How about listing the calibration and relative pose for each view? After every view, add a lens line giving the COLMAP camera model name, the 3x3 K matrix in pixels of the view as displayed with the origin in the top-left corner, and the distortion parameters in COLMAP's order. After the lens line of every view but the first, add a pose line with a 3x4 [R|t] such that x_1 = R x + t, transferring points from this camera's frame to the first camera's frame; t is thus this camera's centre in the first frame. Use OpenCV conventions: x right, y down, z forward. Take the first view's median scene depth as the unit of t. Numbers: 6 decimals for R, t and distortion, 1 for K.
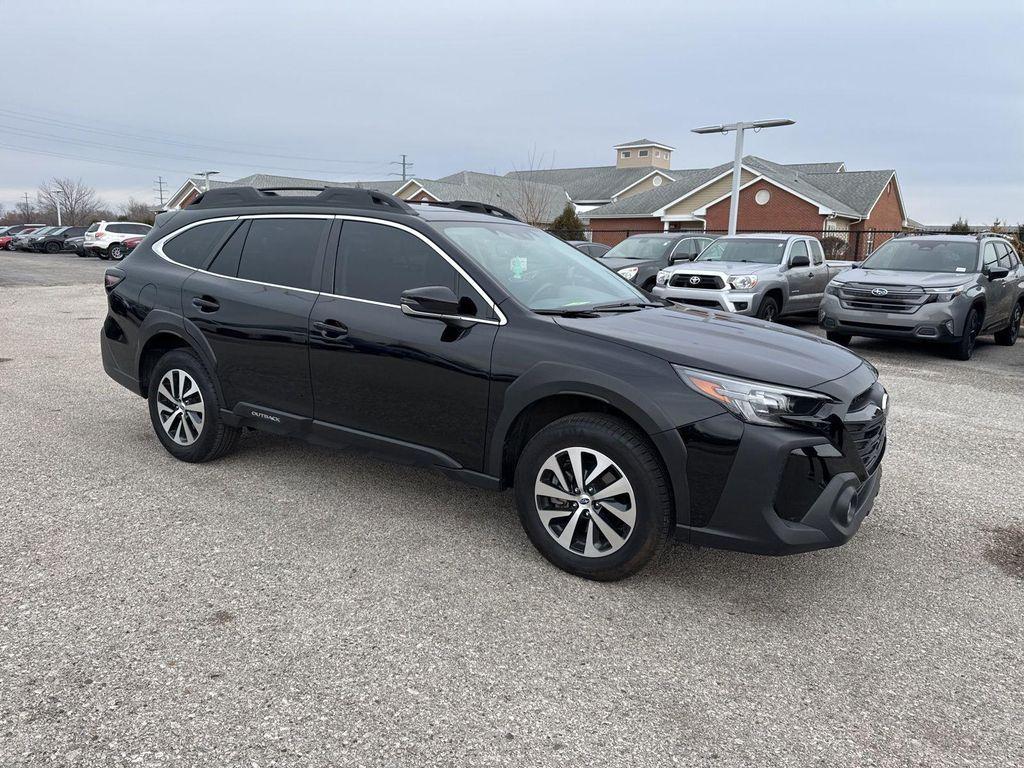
lens RADIAL K [[730.6, 0, 515.6], [0, 730.6, 372.9], [0, 0, 1]] dist [0.047701, -0.063910]
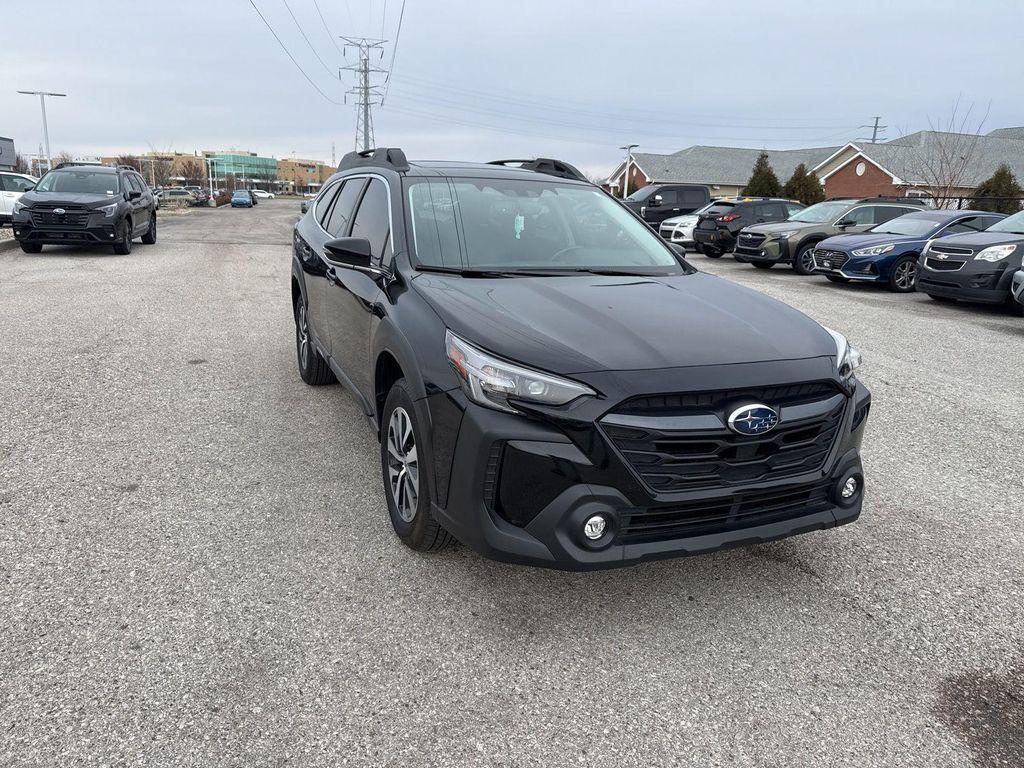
lens RADIAL K [[730.6, 0, 509.1], [0, 730.6, 374.5], [0, 0, 1]] dist [0.047701, -0.063910]
pose [[0.823545, 0.134263, -0.551132, 0.510682], [-0.112819, 0.990943, 0.072822, -0.019766], [0.555918, 0.002206, 0.831234, 0.187337]]
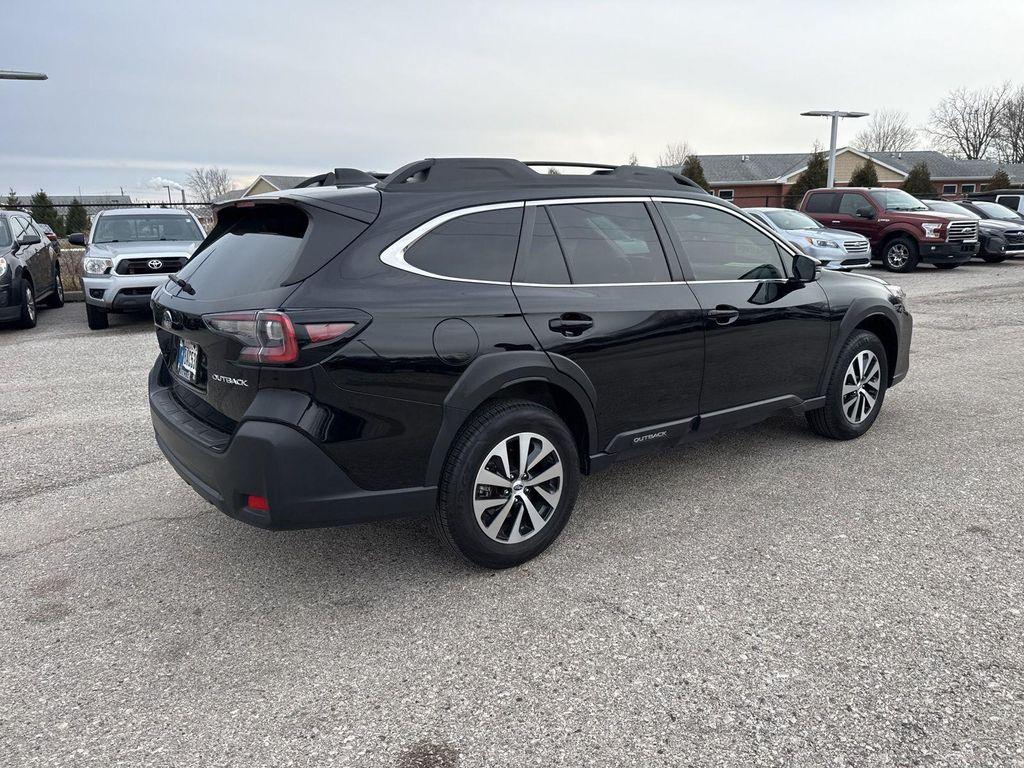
lens RADIAL K [[730.6, 0, 520.8], [0, 730.6, 379.5], [0, 0, 1]] dist [0.047701, -0.063910]
pose [[0.337541, -0.238075, 0.910706, -1.066178], [0.193726, 0.964346, 0.180295, -0.173727], [-0.921160, 0.115571, 0.371628, 0.755825]]
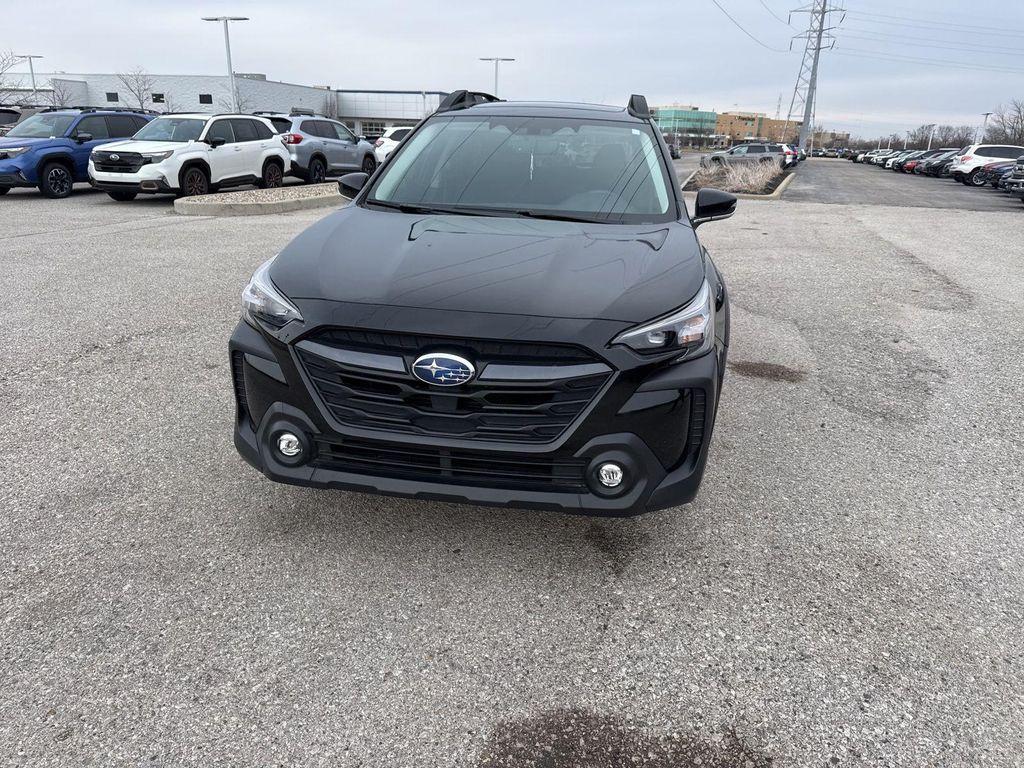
lens RADIAL K [[730.6, 0, 504.3], [0, 730.6, 374.4], [0, 0, 1]] dist [0.047701, -0.063910]
pose [[0.388290, 0.269488, -0.881253, 0.825579], [-0.184401, 0.959667, 0.212217, -0.079231], [0.902899, 0.080102, 0.422323, 0.558731]]
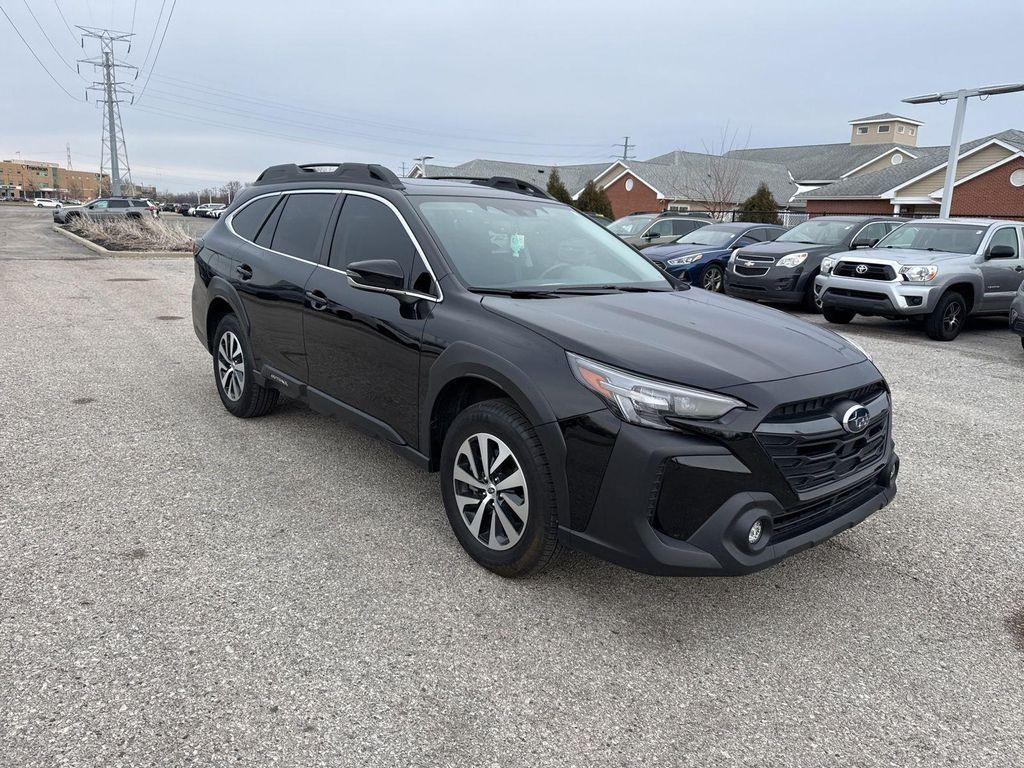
lens RADIAL K [[730.6, 0, 511.6], [0, 730.6, 371.9], [0, 0, 1]] dist [0.047701, -0.063910]
pose [[0.955005, 0.072488, -0.287594, 0.267590], [-0.066465, 0.997317, 0.030665, -0.006360], [0.289045, -0.010170, 0.957261, 0.070082]]
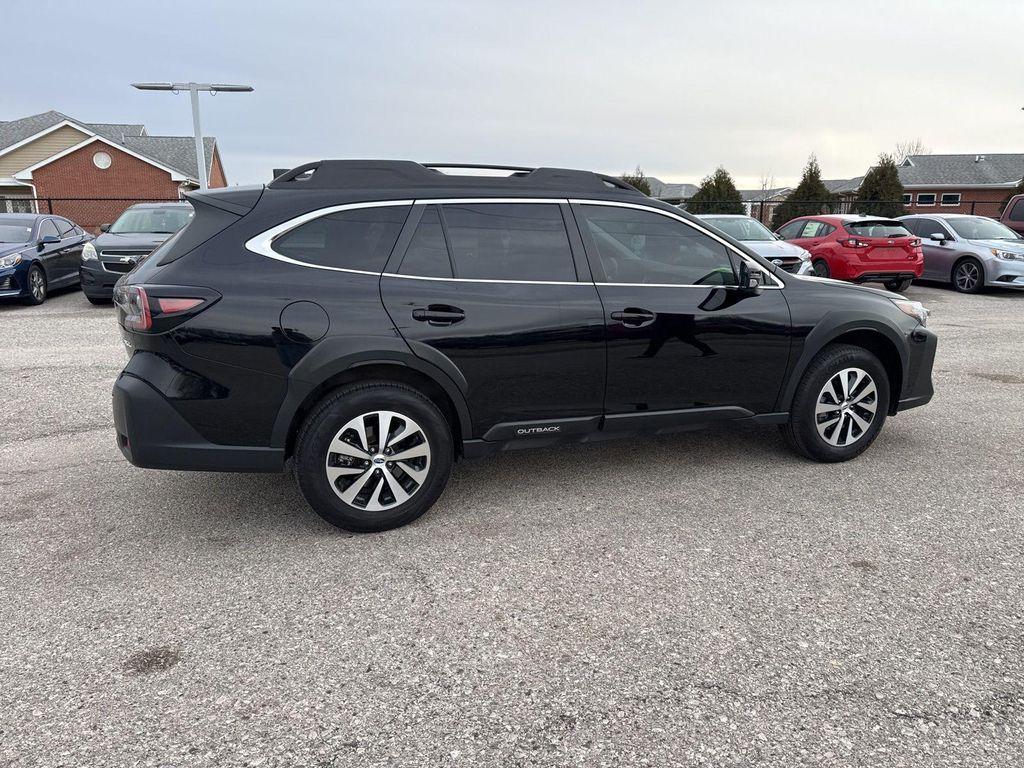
lens RADIAL K [[730.6, 0, 520.3], [0, 730.6, 379.6], [0, 0, 1]] dist [0.047701, -0.063910]
pose [[0.587988, -0.199736, 0.783822, -0.955668], [0.156882, 0.978792, 0.131732, -0.111034], [-0.793510, 0.045511, 0.606853, 0.446544]]
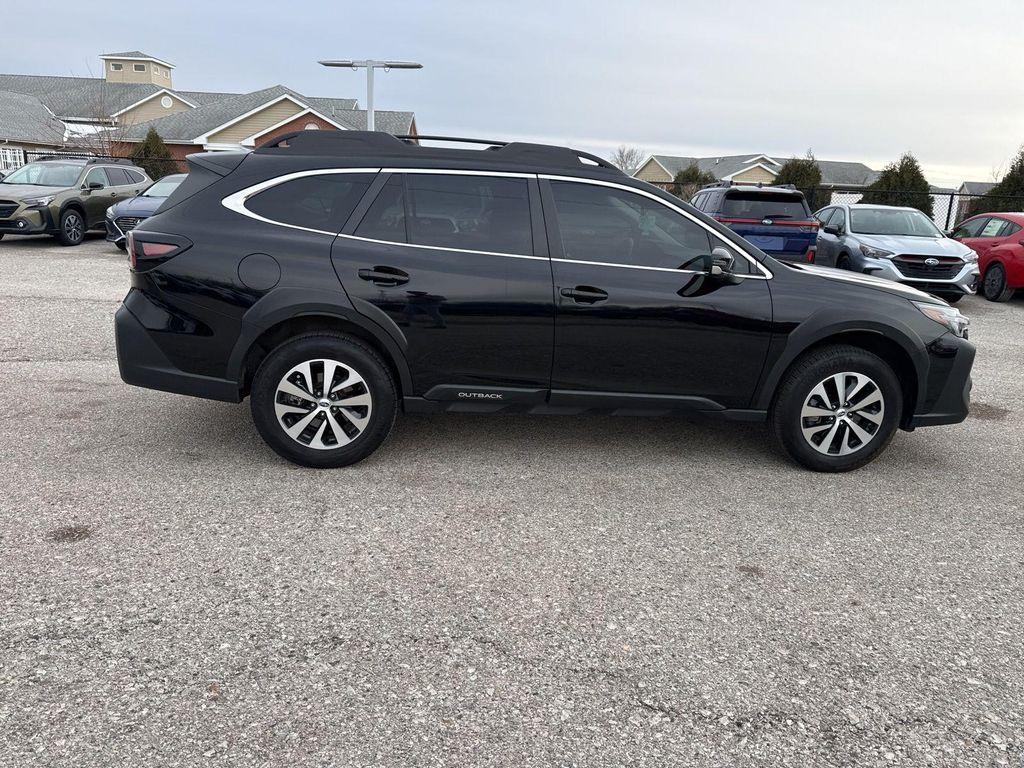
lens RADIAL K [[730.6, 0, 507.7], [0, 730.6, 379.3], [0, 0, 1]] dist [0.047701, -0.063910]
pose [[0.786902, -0.143266, 0.600217, -0.798326], [0.083707, 0.988467, 0.126196, -0.068360], [-0.611375, -0.049062, 0.789819, 0.237023]]
